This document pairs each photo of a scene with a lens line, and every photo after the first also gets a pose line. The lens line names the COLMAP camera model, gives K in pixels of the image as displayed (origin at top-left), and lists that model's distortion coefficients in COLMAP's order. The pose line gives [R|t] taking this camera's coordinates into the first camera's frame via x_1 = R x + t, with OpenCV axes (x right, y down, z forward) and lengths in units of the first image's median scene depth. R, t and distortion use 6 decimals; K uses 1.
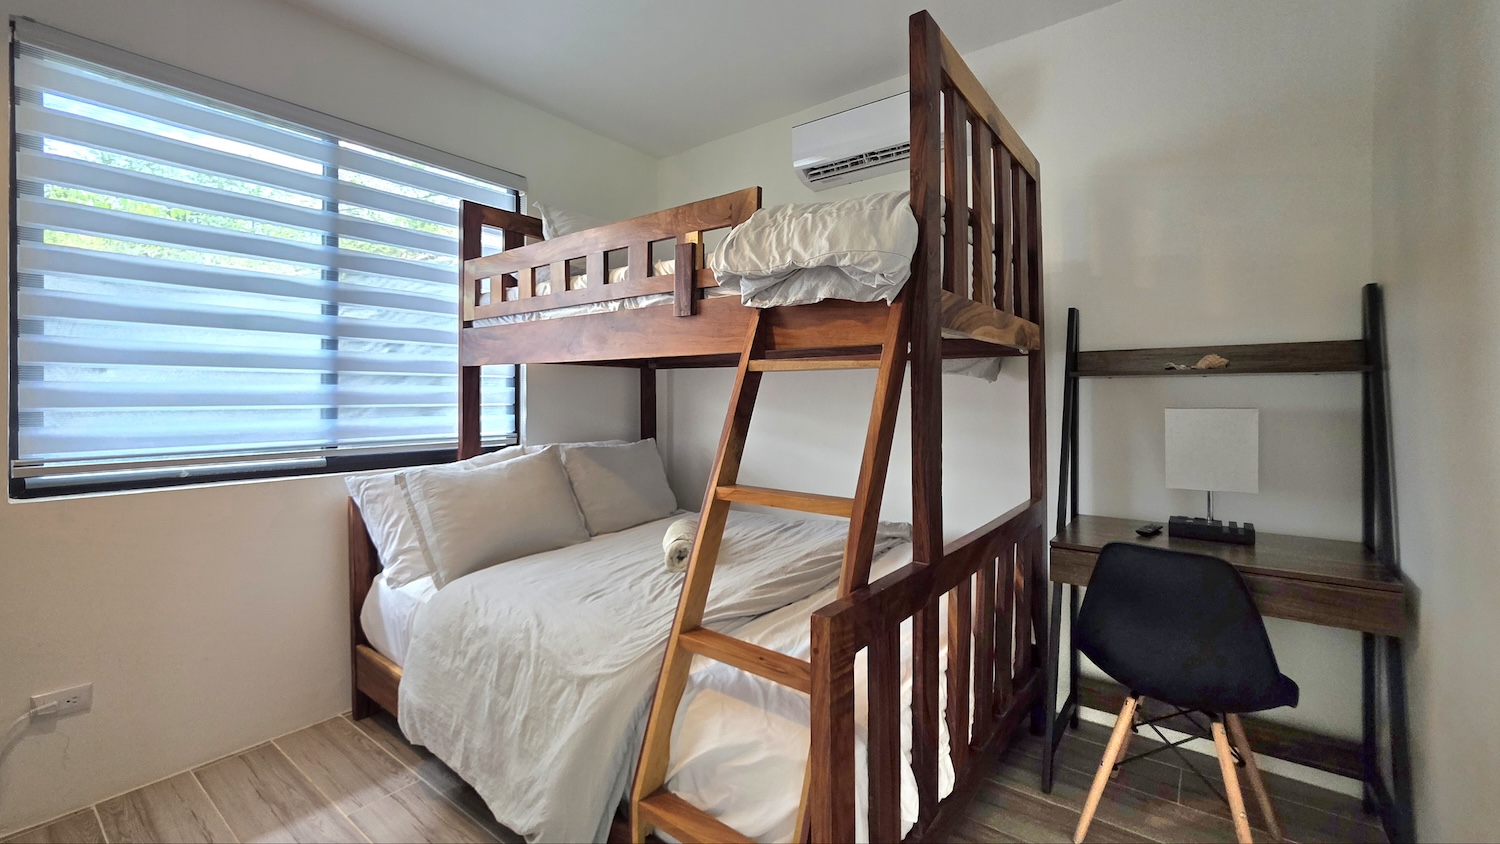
lens RADIAL K [[609.7, 0, 746.1], [0, 609.7, 417.9], [0, 0, 1]] dist [0.001153, 0.000123]
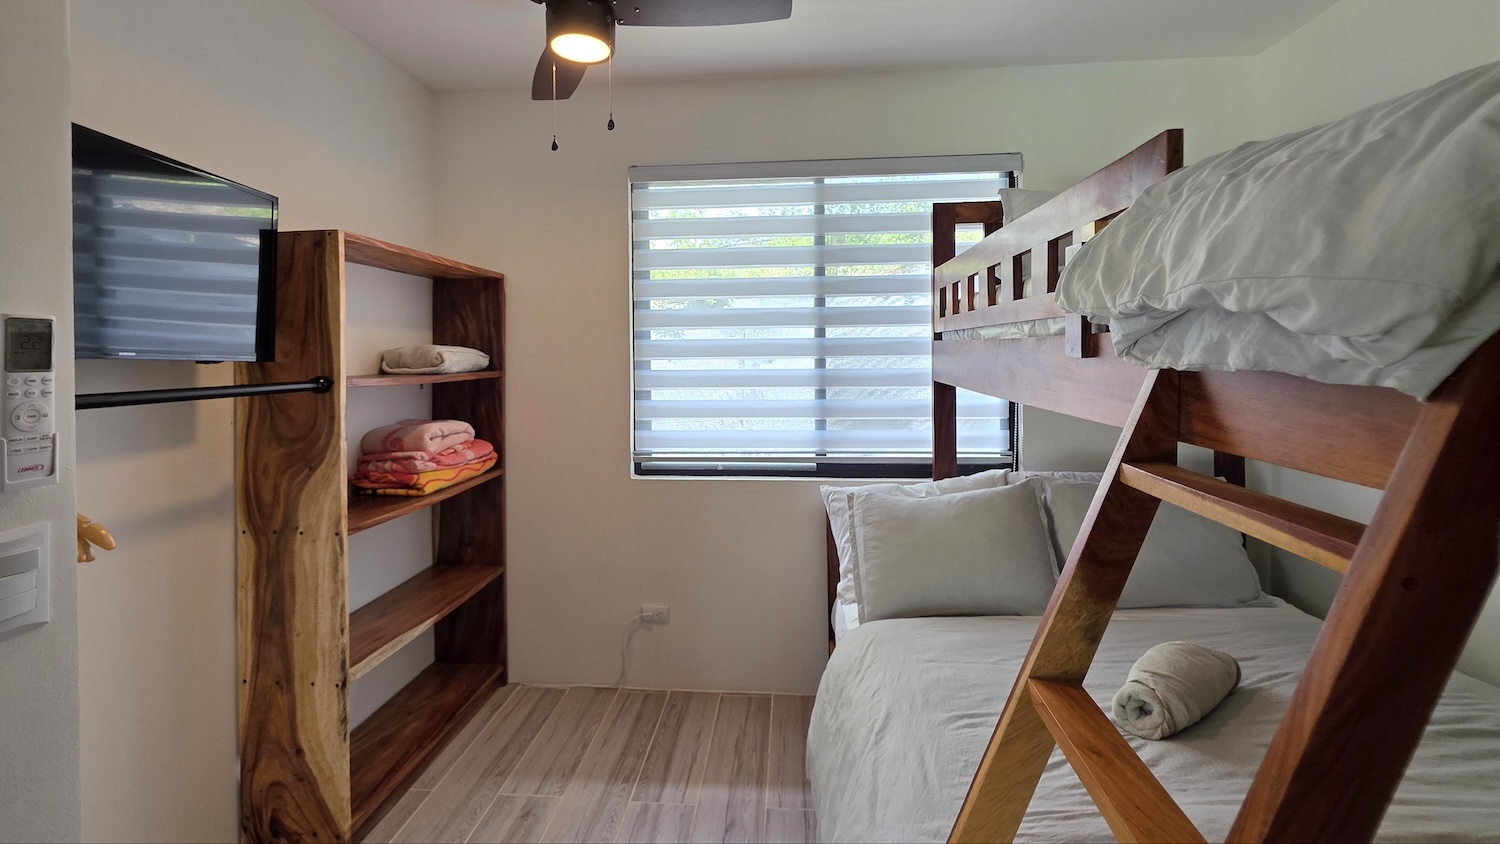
lens RADIAL K [[612.4, 0, 746.0], [0, 612.4, 361.9], [0, 0, 1]] dist [-0.009114, -0.000107]
pose [[0.540004, 0.012607, -0.841568, 0.201197], [-0.024761, 0.999693, -0.000912, -0.125789], [0.841298, 0.021330, 0.540151, 0.303603]]
